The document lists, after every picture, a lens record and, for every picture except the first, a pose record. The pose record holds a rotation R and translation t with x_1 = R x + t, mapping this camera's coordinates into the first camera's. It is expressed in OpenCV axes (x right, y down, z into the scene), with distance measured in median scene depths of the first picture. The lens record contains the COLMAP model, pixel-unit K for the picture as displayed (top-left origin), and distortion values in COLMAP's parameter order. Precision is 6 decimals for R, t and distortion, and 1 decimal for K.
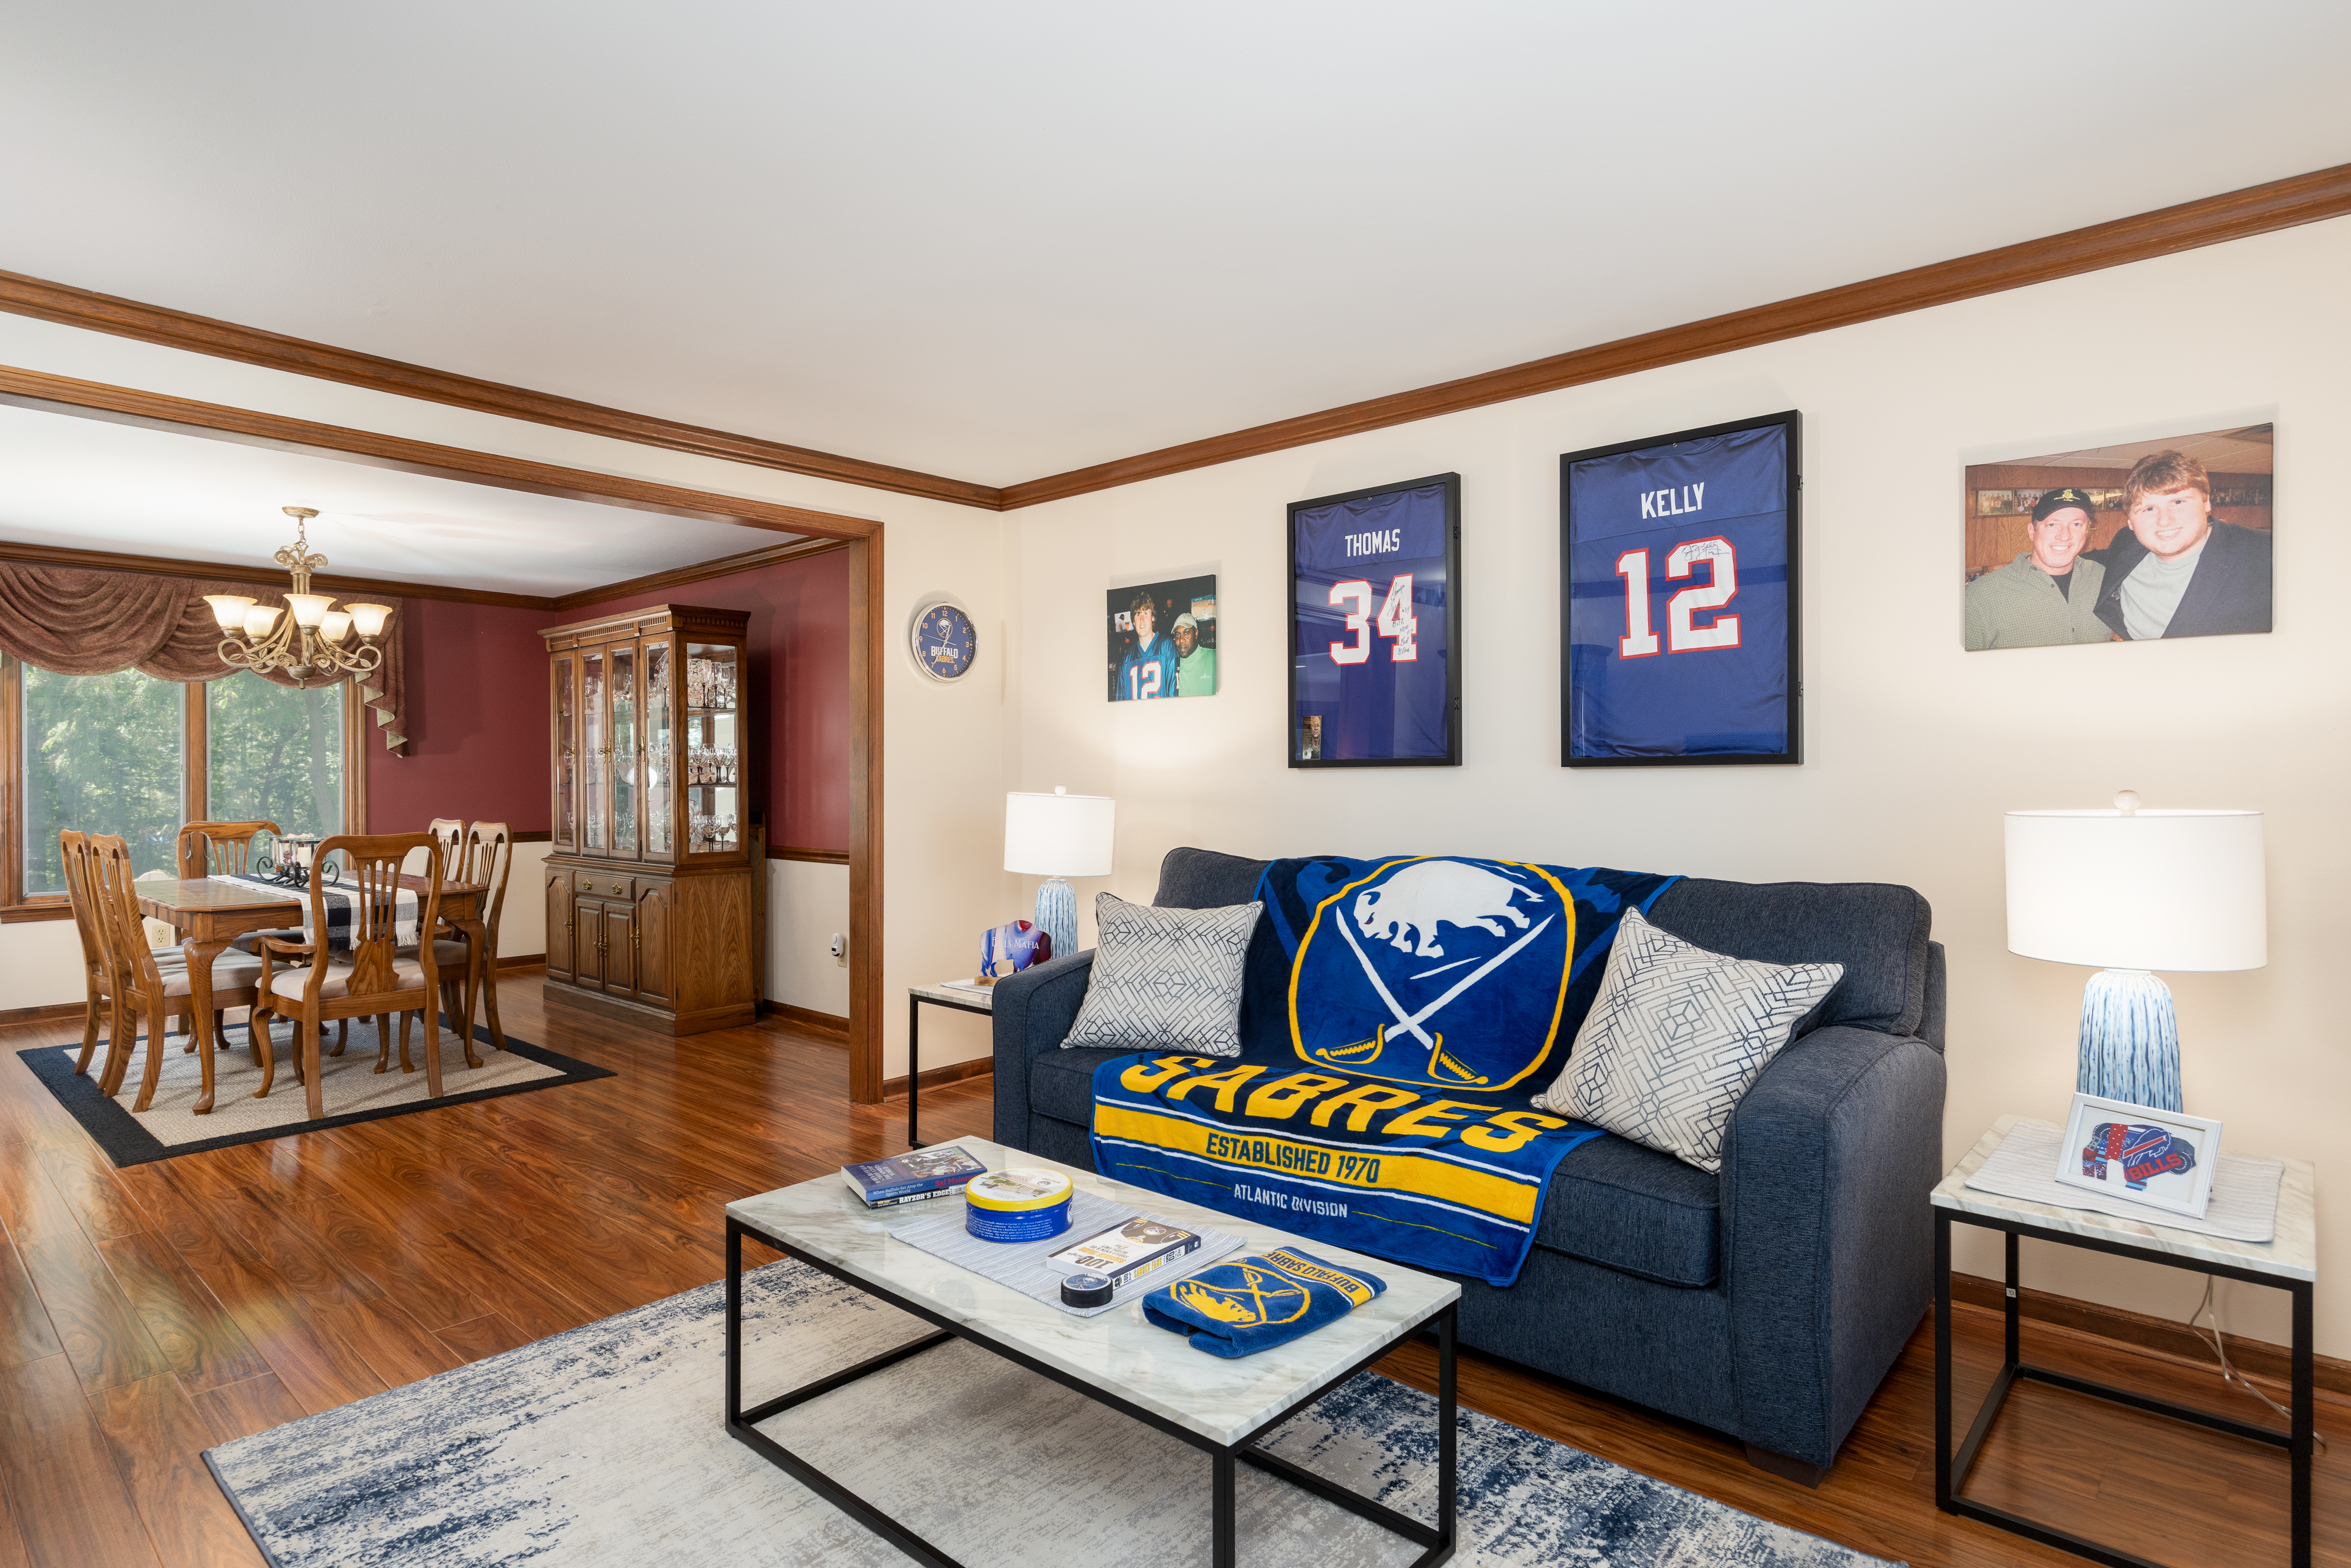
lens RADIAL K [[1259.4, 0, 1196.5], [0, 1259.4, 772.9], [0, 0, 1]] dist [-0.000485, 0.000674]
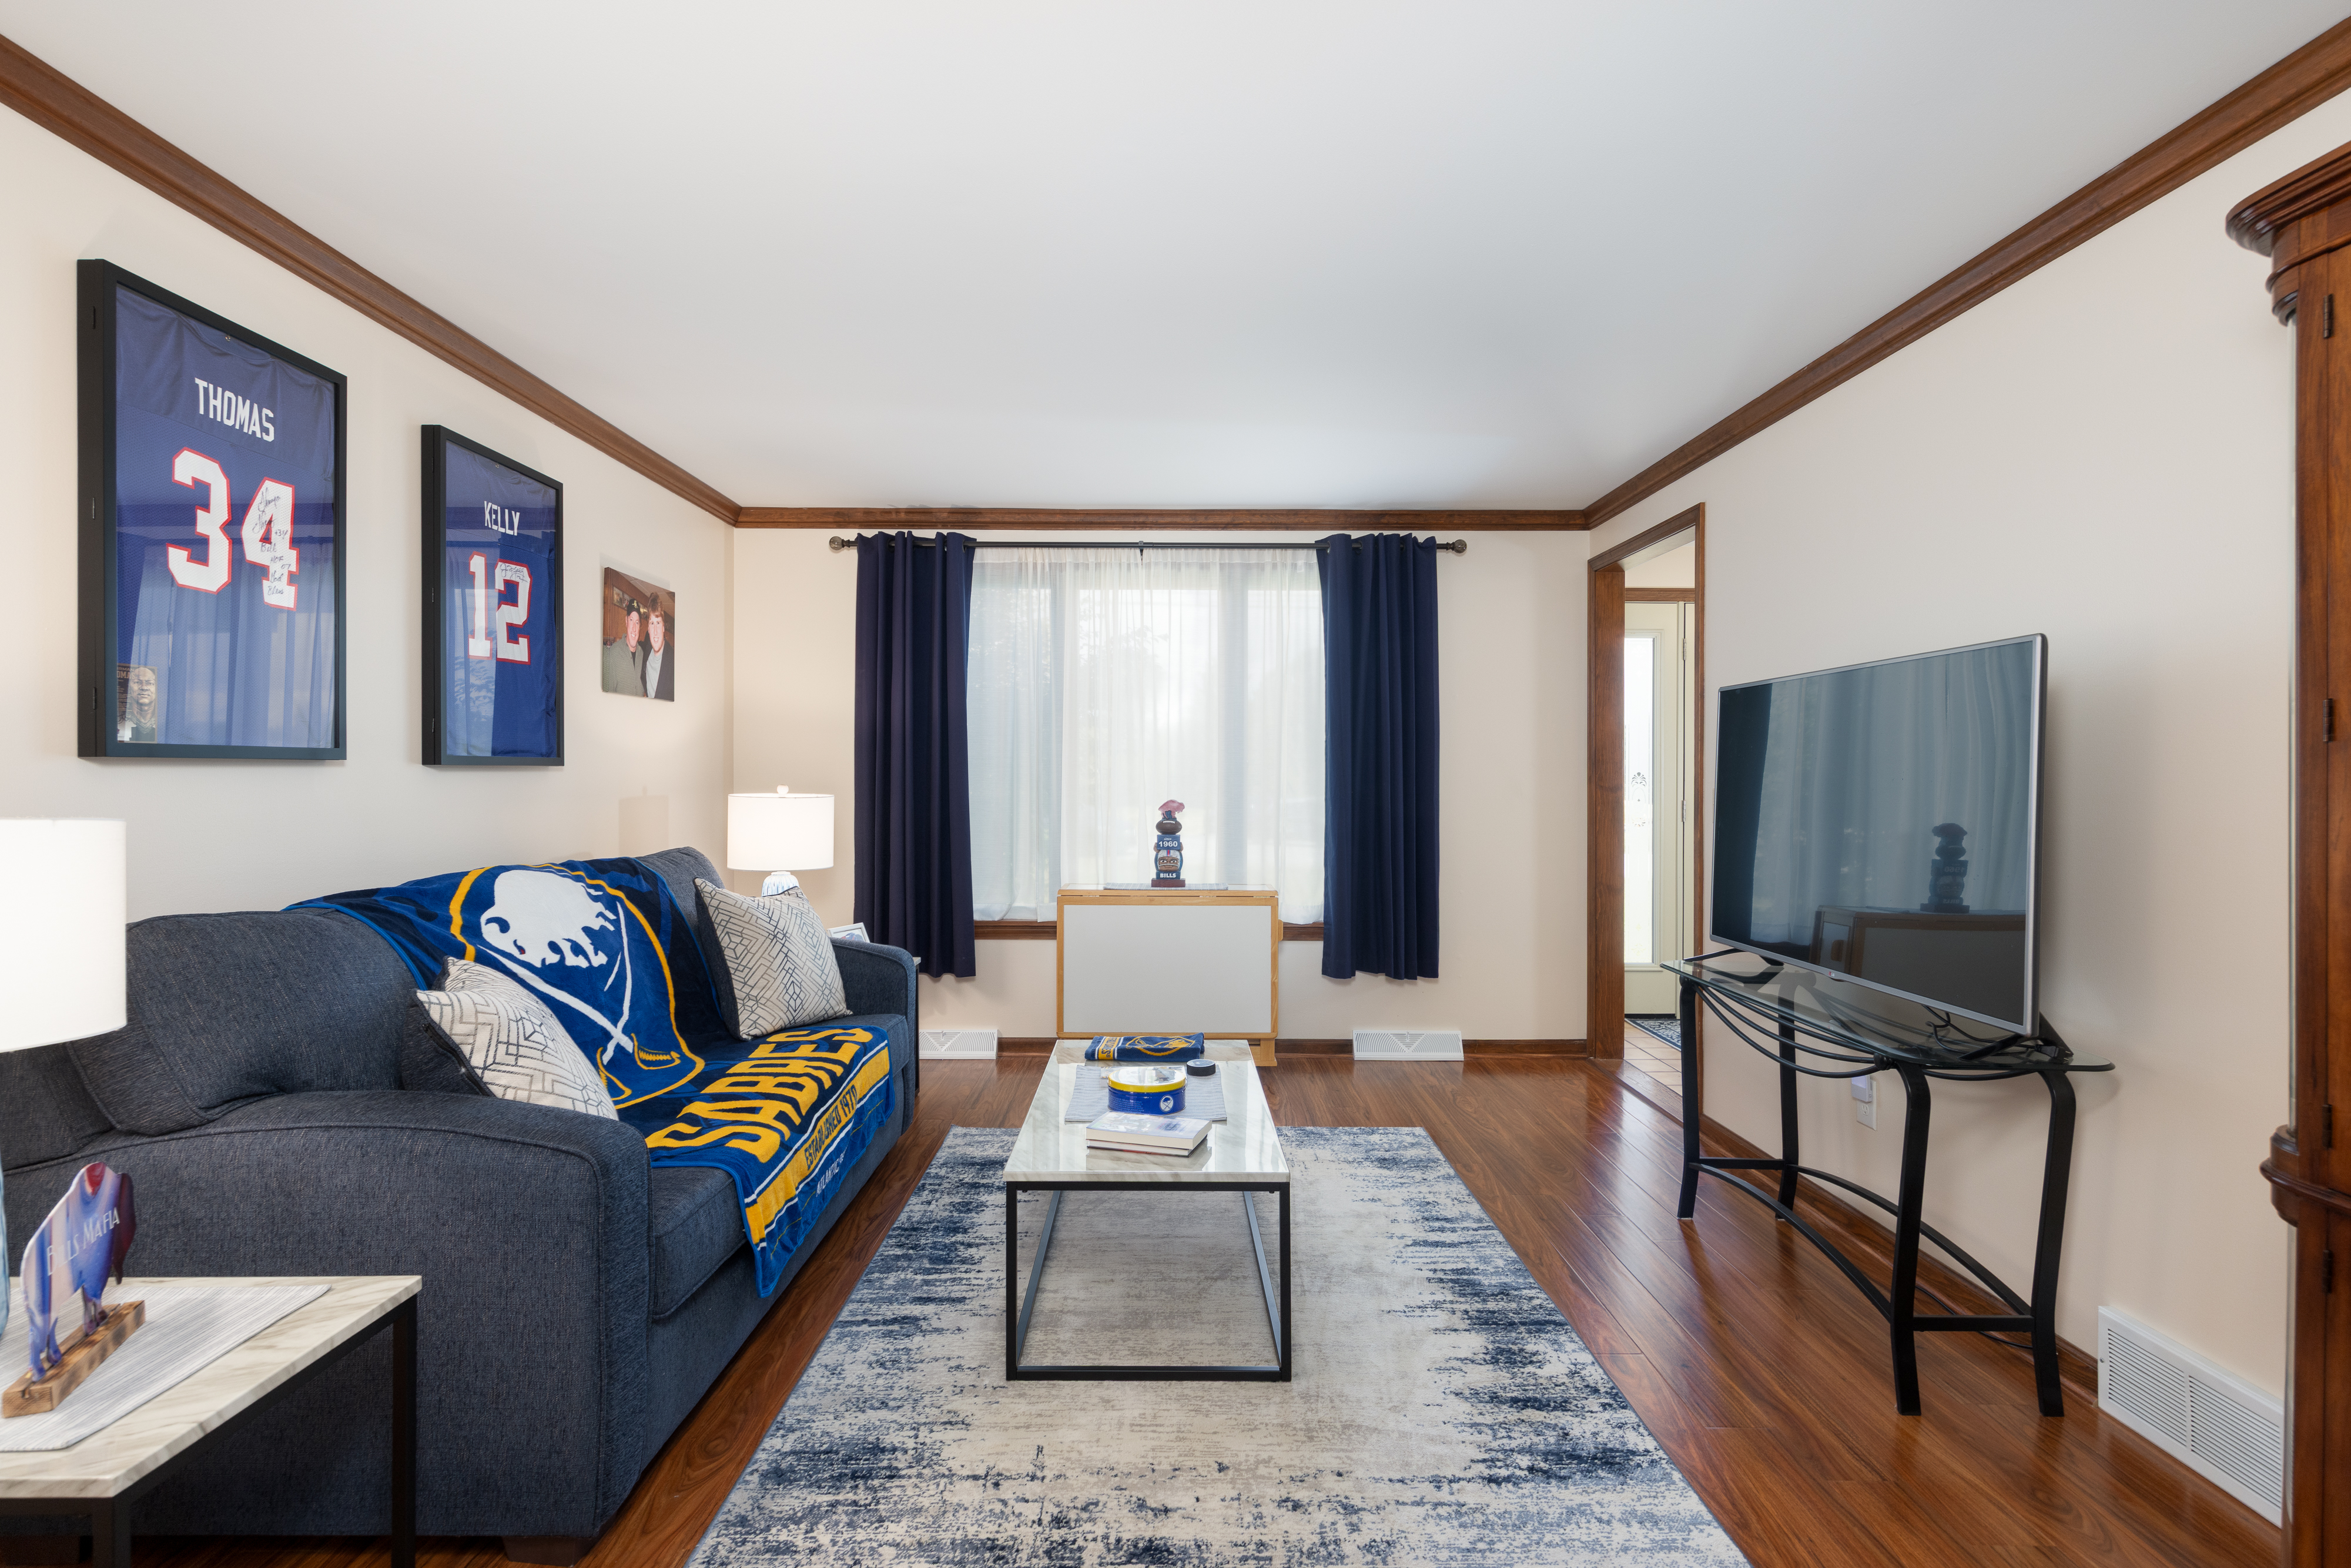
lens RADIAL K [[1176.8, 0, 1193.3], [0, 1176.8, 778.4], [0, 0, 1]] dist [-0.003079, 0.001458]
pose [[-0.683186, 0.001306, 0.730243, -0.760623], [-0.002788, 0.999986, -0.004397, 0.007683], [-0.730239, -0.005040, -0.683173, 1.265586]]
